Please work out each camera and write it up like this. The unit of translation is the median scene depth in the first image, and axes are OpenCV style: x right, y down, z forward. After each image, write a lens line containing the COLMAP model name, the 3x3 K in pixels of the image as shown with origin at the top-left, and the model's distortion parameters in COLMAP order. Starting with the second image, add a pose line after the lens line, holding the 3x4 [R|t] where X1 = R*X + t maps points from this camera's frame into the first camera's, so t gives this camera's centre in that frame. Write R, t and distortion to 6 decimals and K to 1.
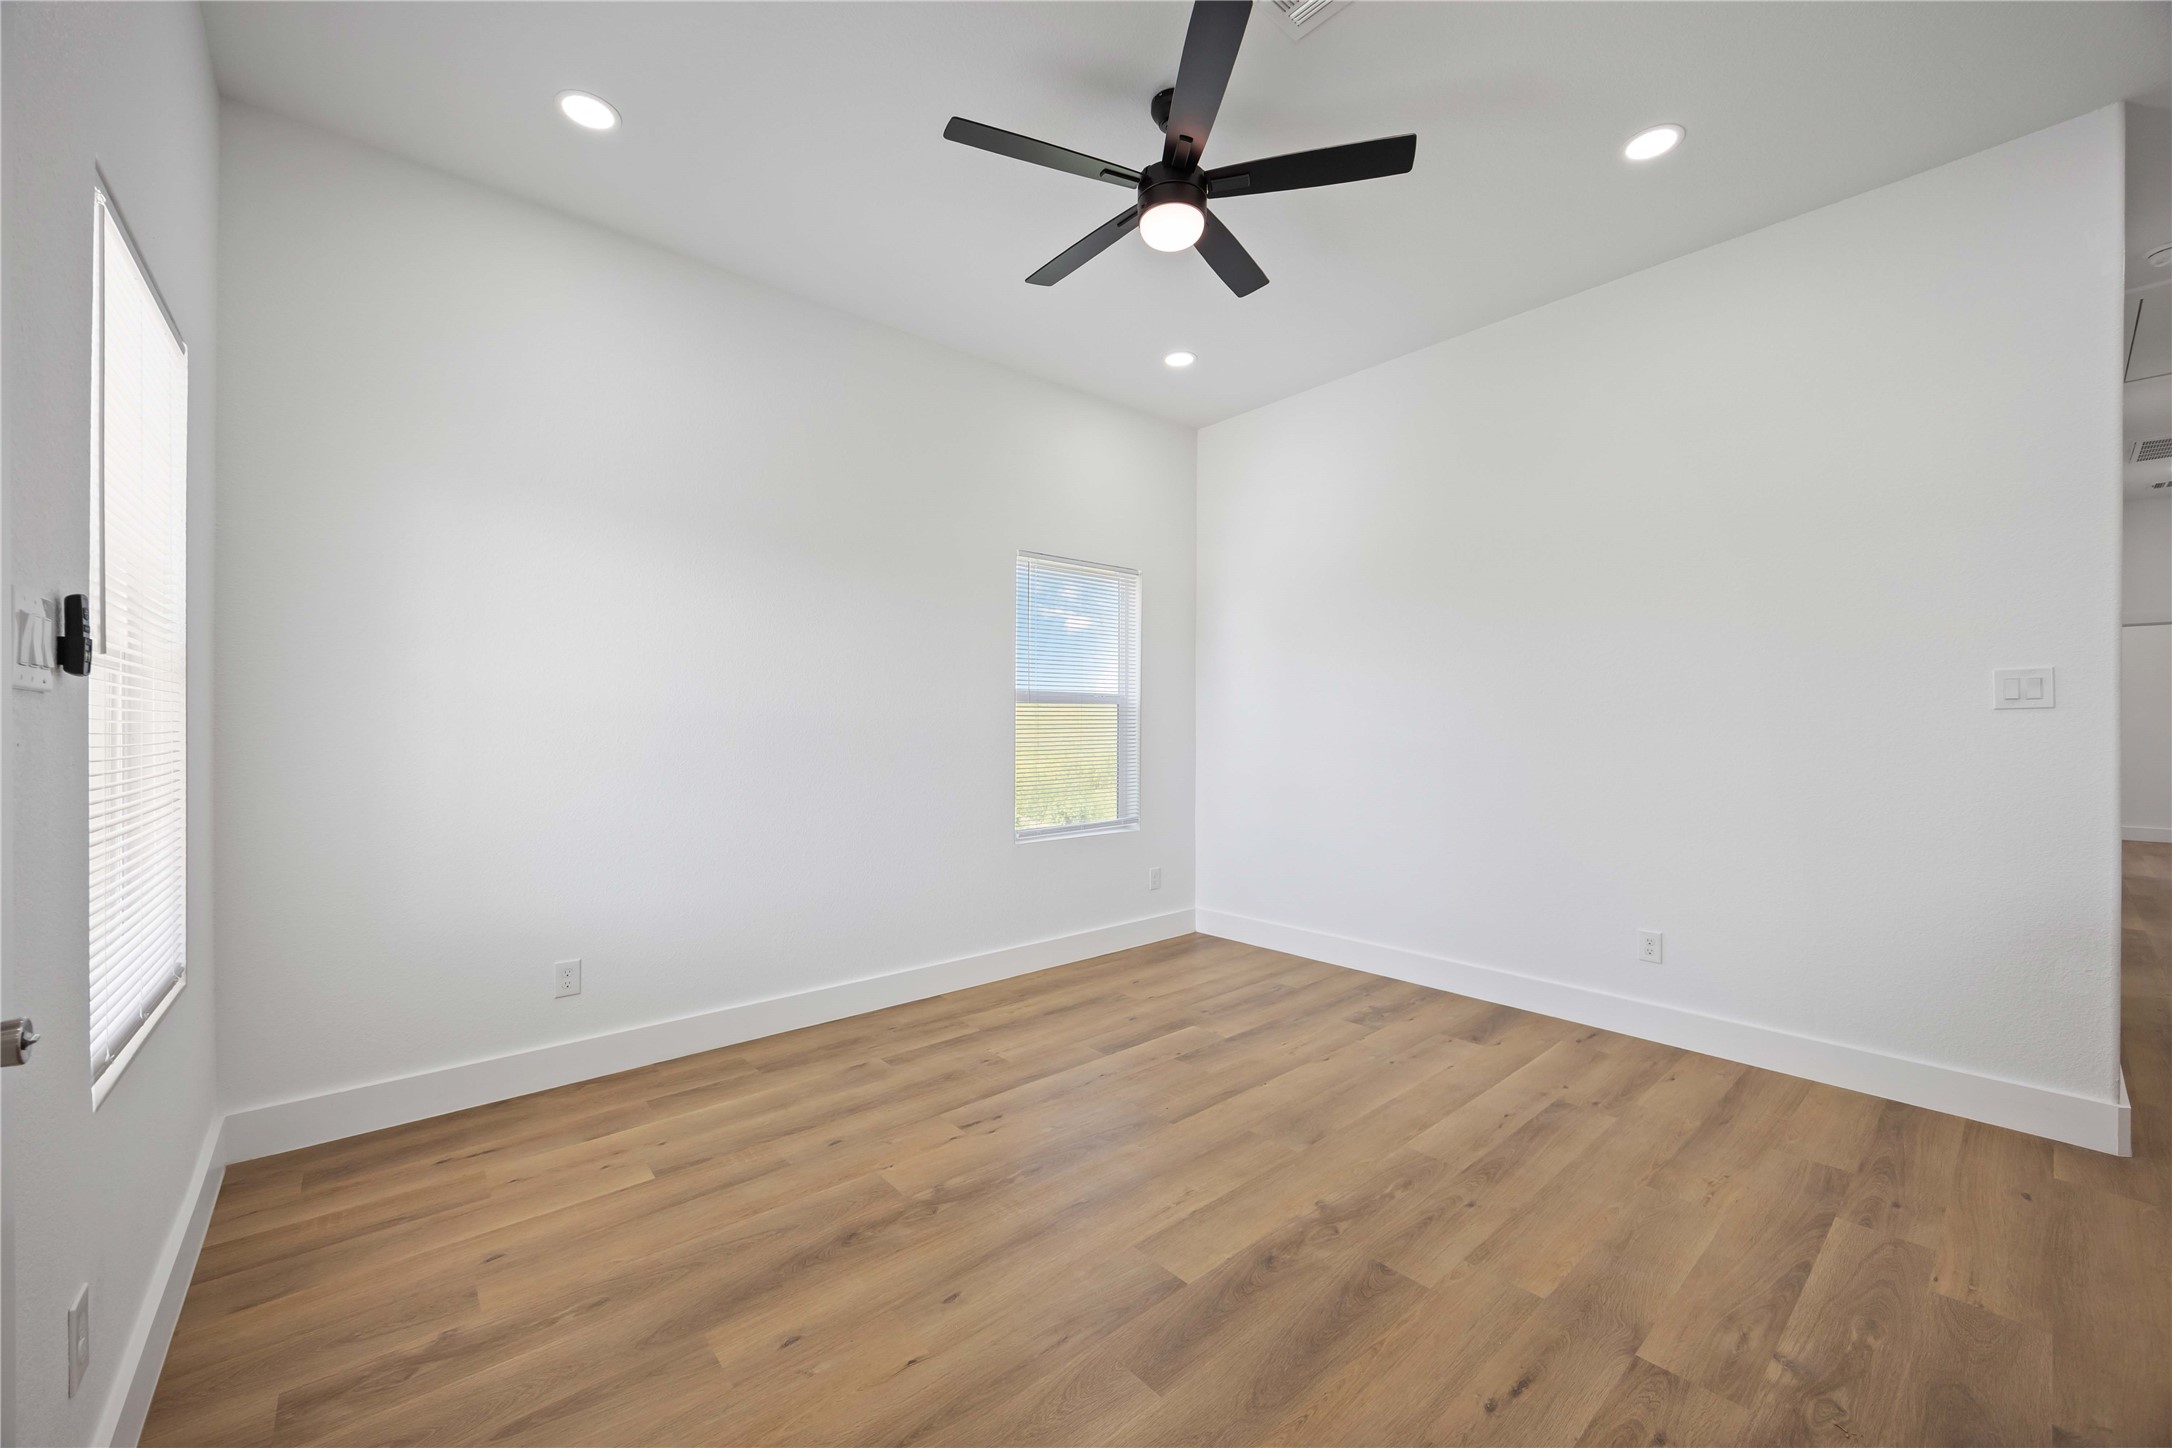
lens RADIAL K [[835.5, 0, 1087.8], [0, 835.5, 725.5], [0, 0, 1]] dist [0.003215, -0.000070]
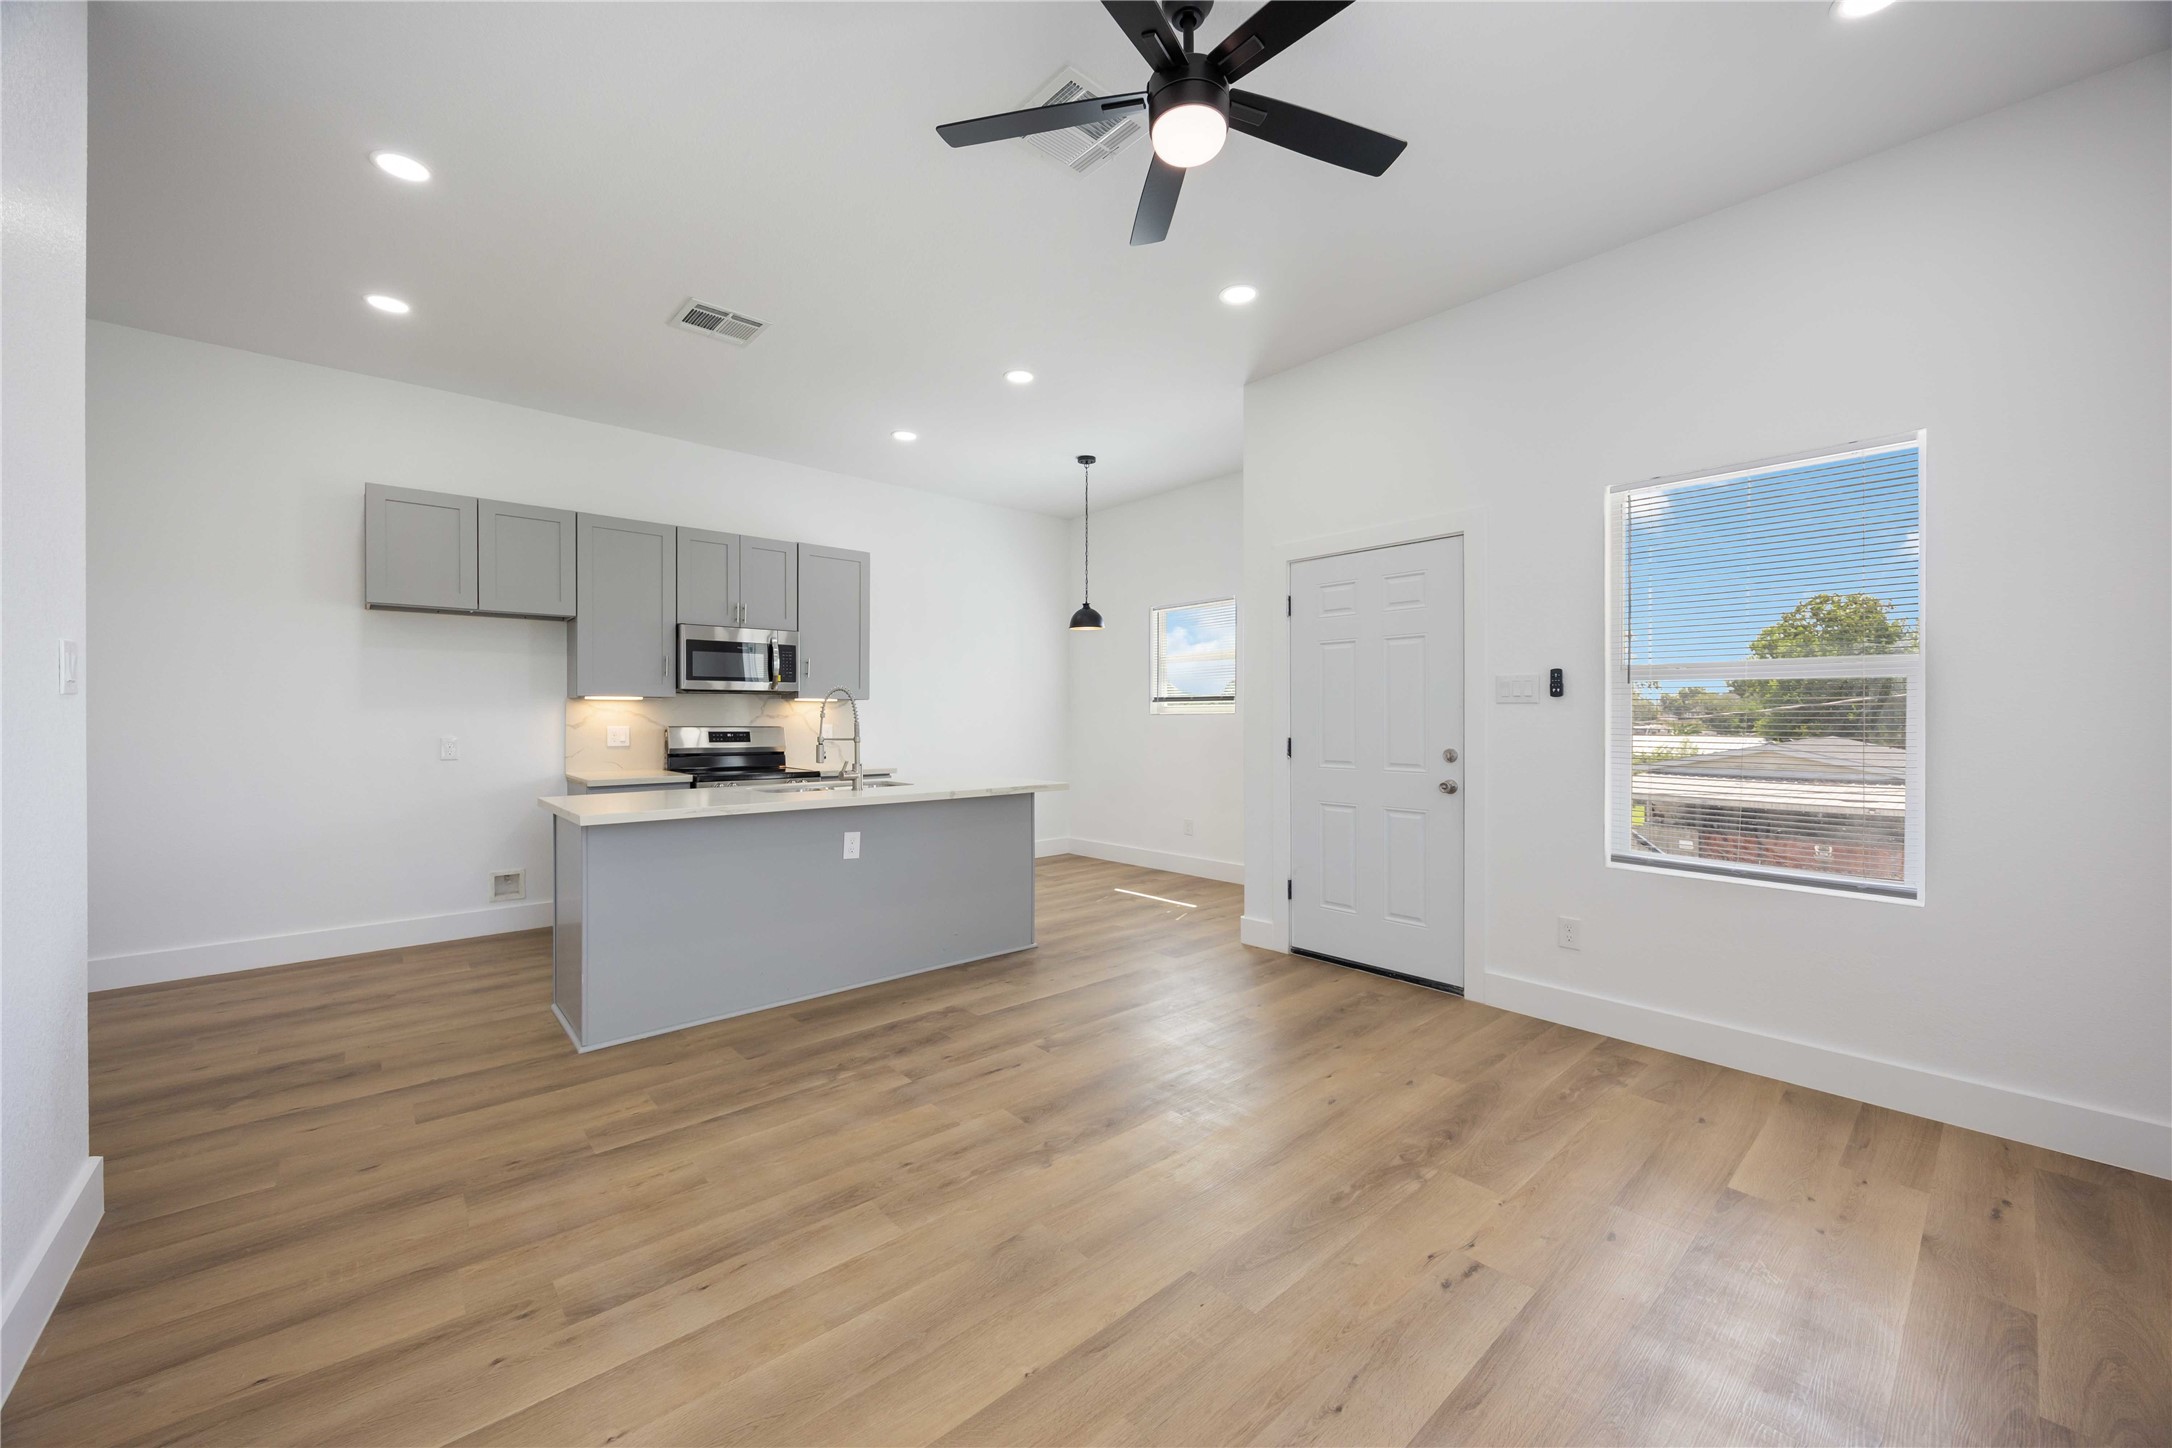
lens RADIAL K [[835.5, 0, 1080.2], [0, 835.5, 717.9], [0, 0, 1]] dist [0.003215, -0.000070]
pose [[-0.999992, 0.001768, -0.003642, 0.221687], [0.001748, 0.999984, 0.005370, -0.002205], [0.003651, 0.005364, -0.999979, 1.916379]]
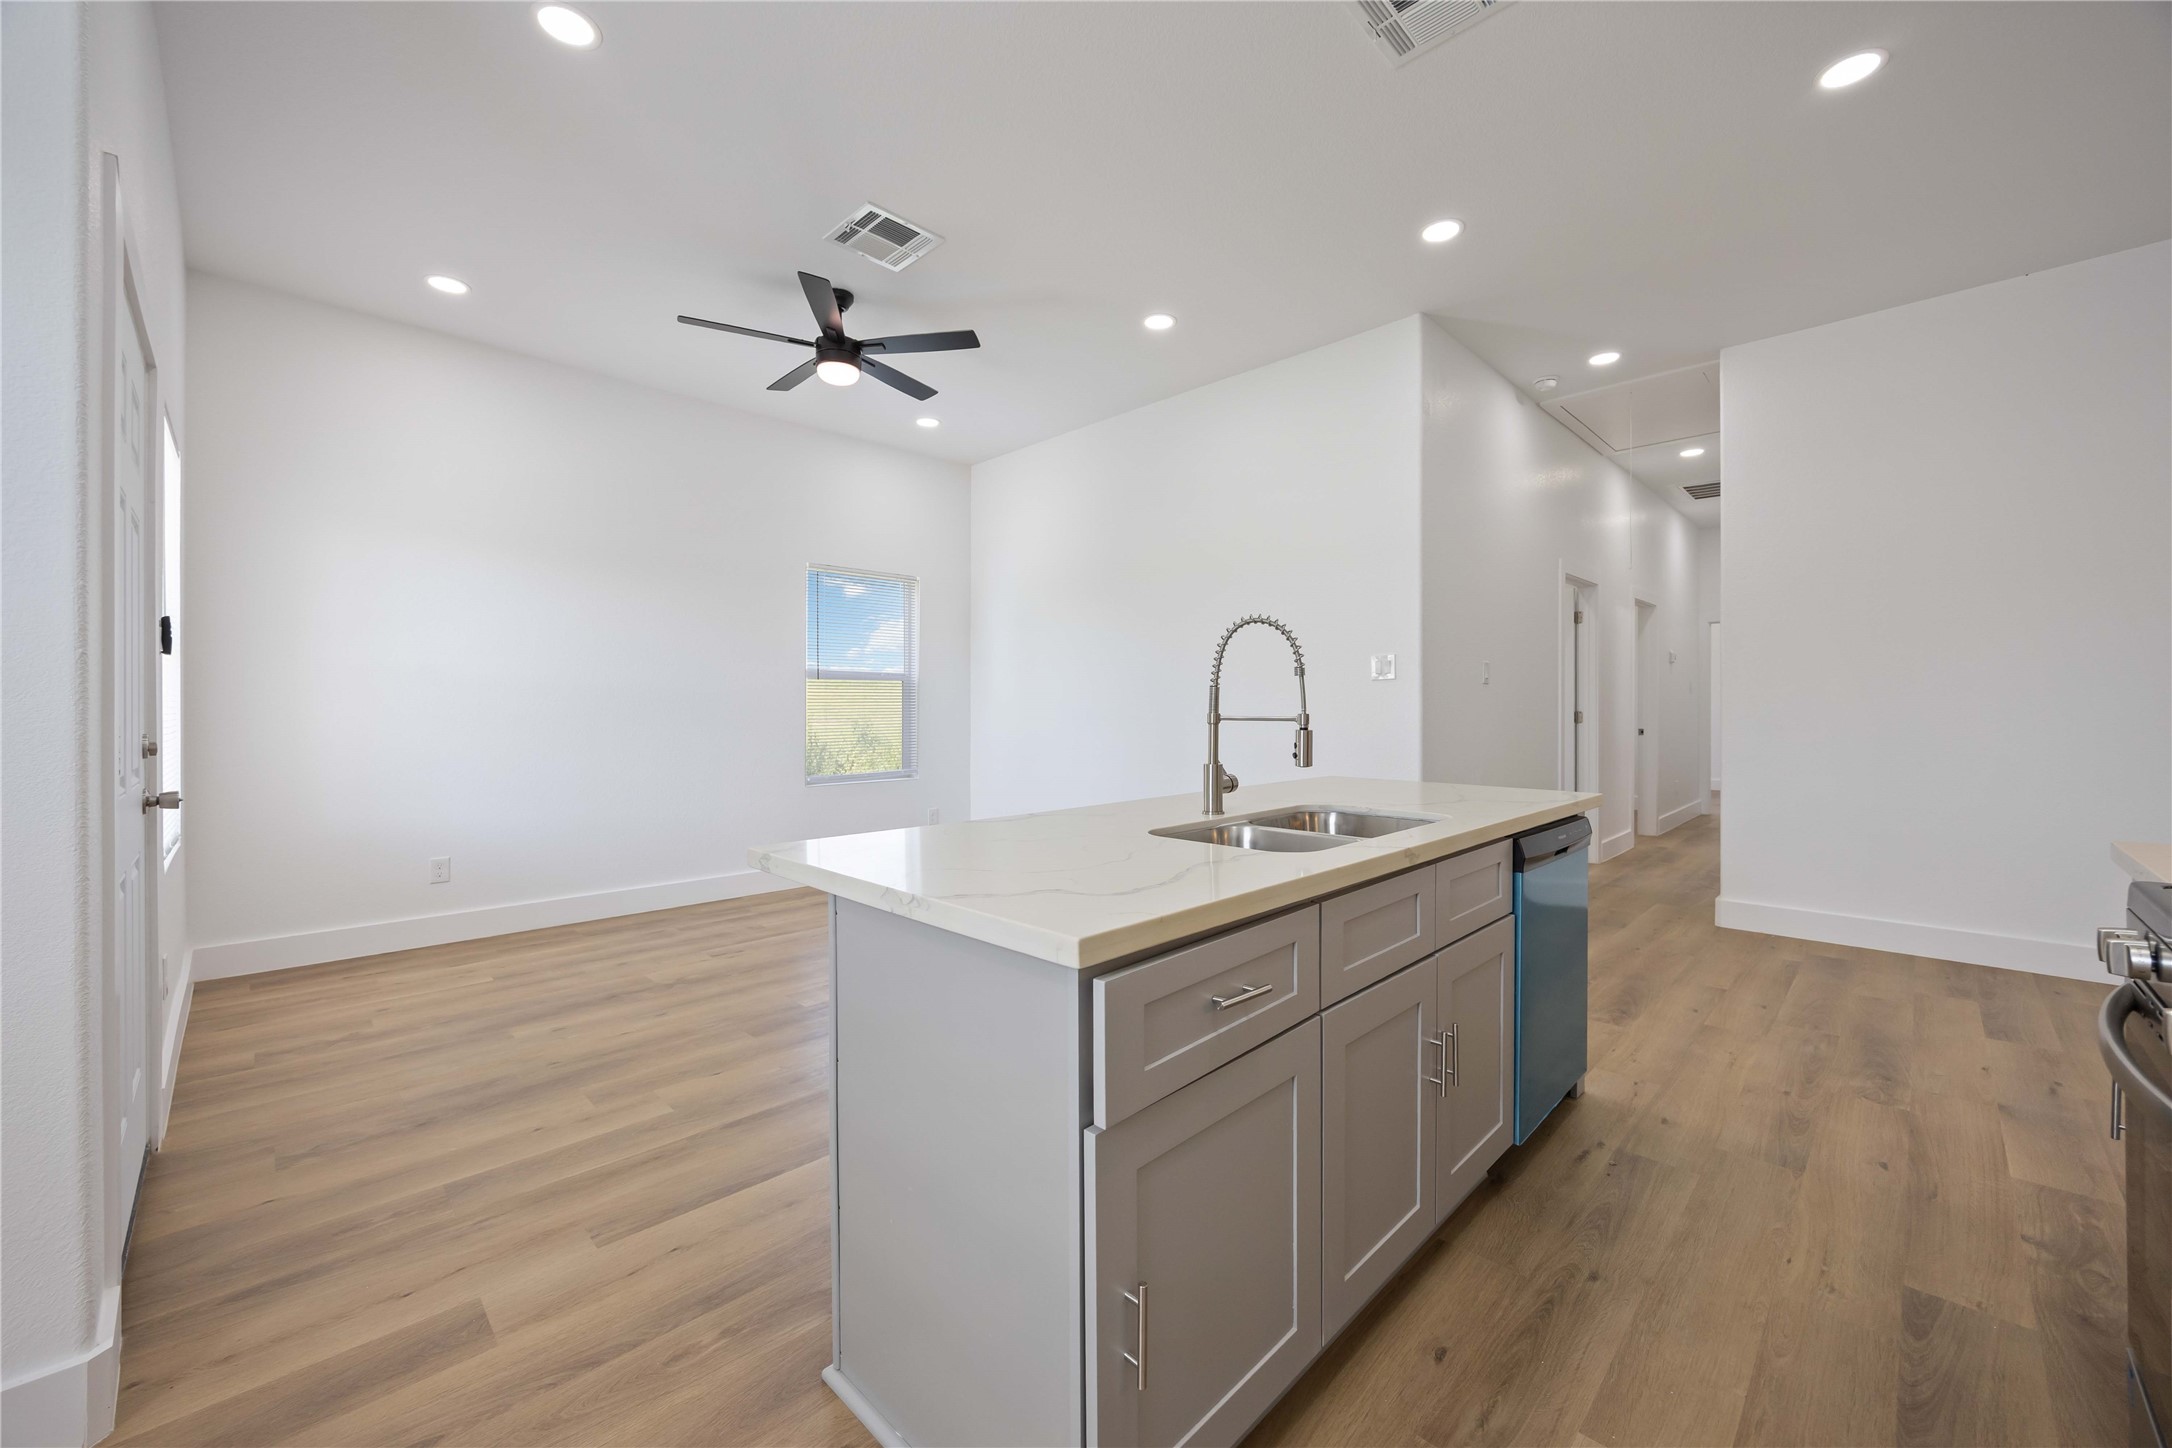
lens RADIAL K [[835.5, 0, 1090.0], [0, 835.5, 711.5], [0, 0, 1]] dist [0.003215, -0.000070]
pose [[0.997134, -0.003118, 0.075595, 0.463688], [0.002985, 0.999994, 0.001868, 0.040805], [-0.075600, -0.001637, 0.997137, -0.623499]]
